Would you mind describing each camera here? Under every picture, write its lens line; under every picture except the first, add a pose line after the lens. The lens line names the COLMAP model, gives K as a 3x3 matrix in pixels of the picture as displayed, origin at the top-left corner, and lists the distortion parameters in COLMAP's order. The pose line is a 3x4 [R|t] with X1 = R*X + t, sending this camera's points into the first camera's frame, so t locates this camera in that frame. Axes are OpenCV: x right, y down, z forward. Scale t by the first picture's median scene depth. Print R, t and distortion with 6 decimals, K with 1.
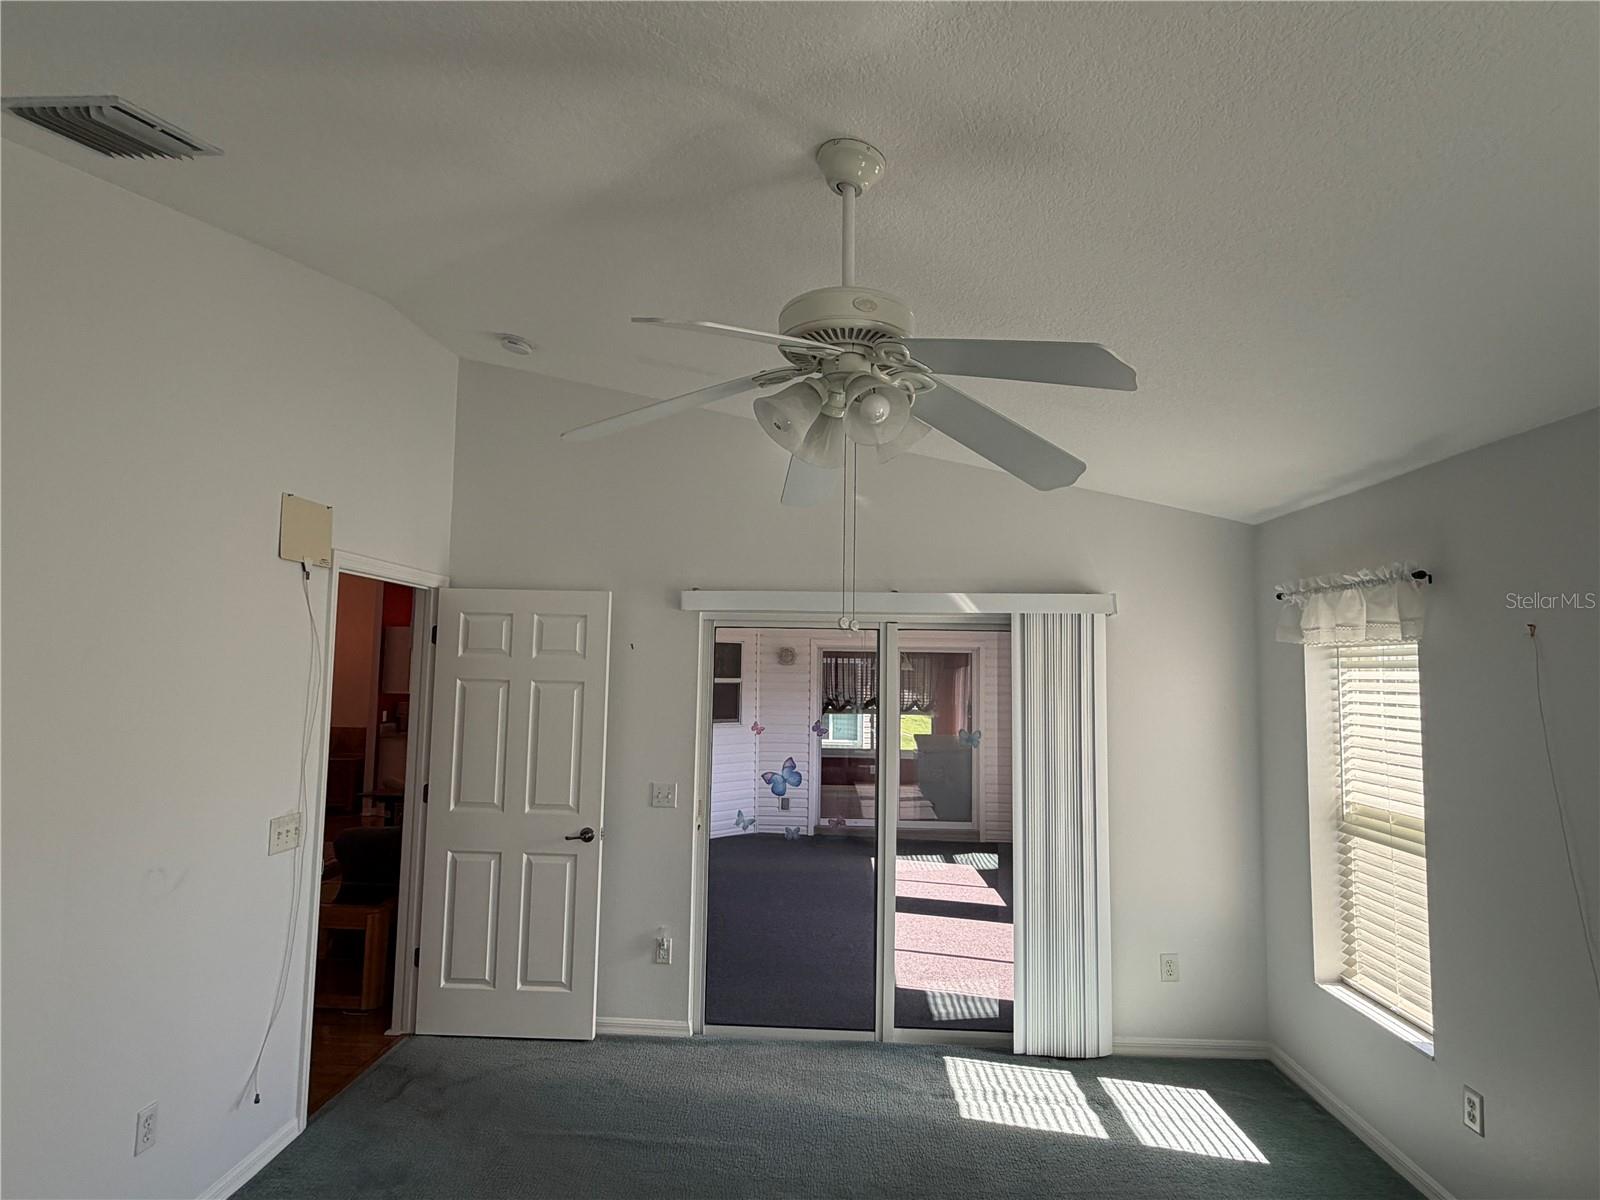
lens RADIAL K [[852.7, 0, 796.9], [0, 852.7, 596.3], [0, 0, 1]] dist [-0.000964, -0.000622]
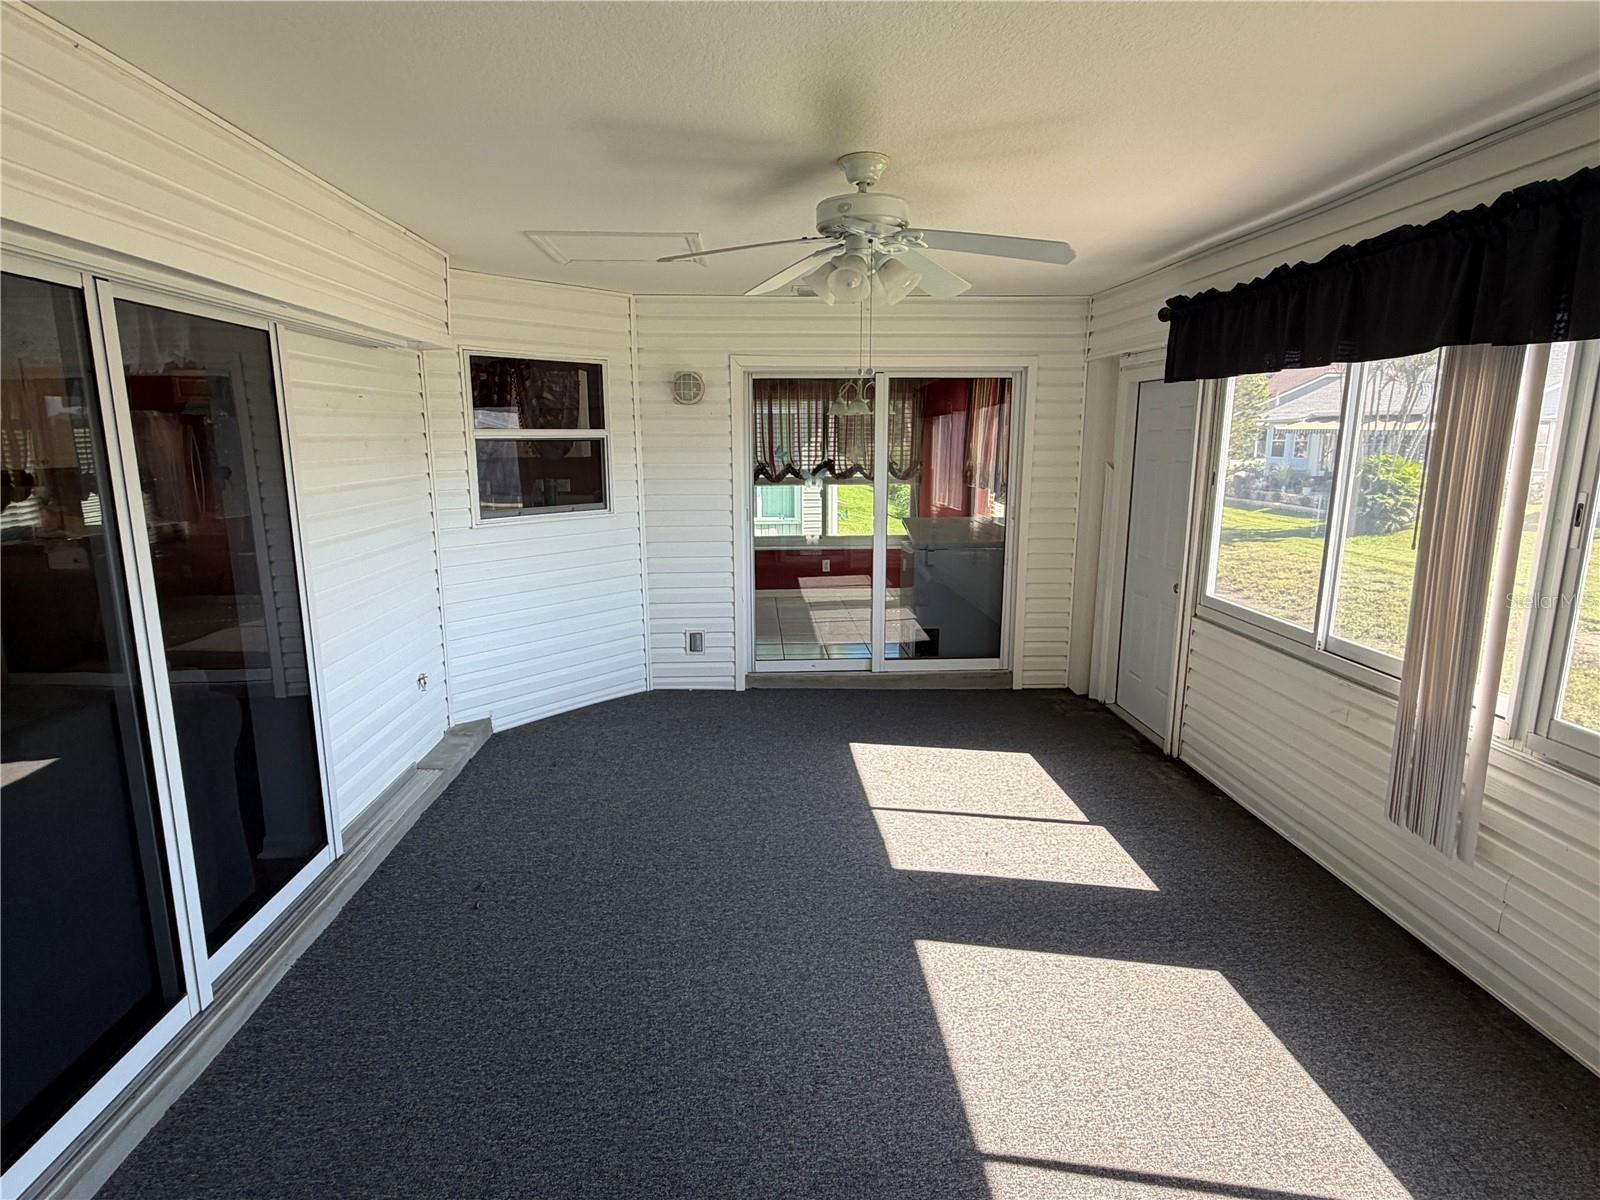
lens RADIAL K [[852.7, 0, 796.9], [0, 852.7, 596.3], [0, 0, 1]] dist [-0.000964, -0.000622]
pose [[0.995188, -0.037557, 0.090503, 0.002901], [0.011588, 0.962258, 0.271893, 0.040600], [-0.097299, -0.269536, 0.958062, 0.341233]]
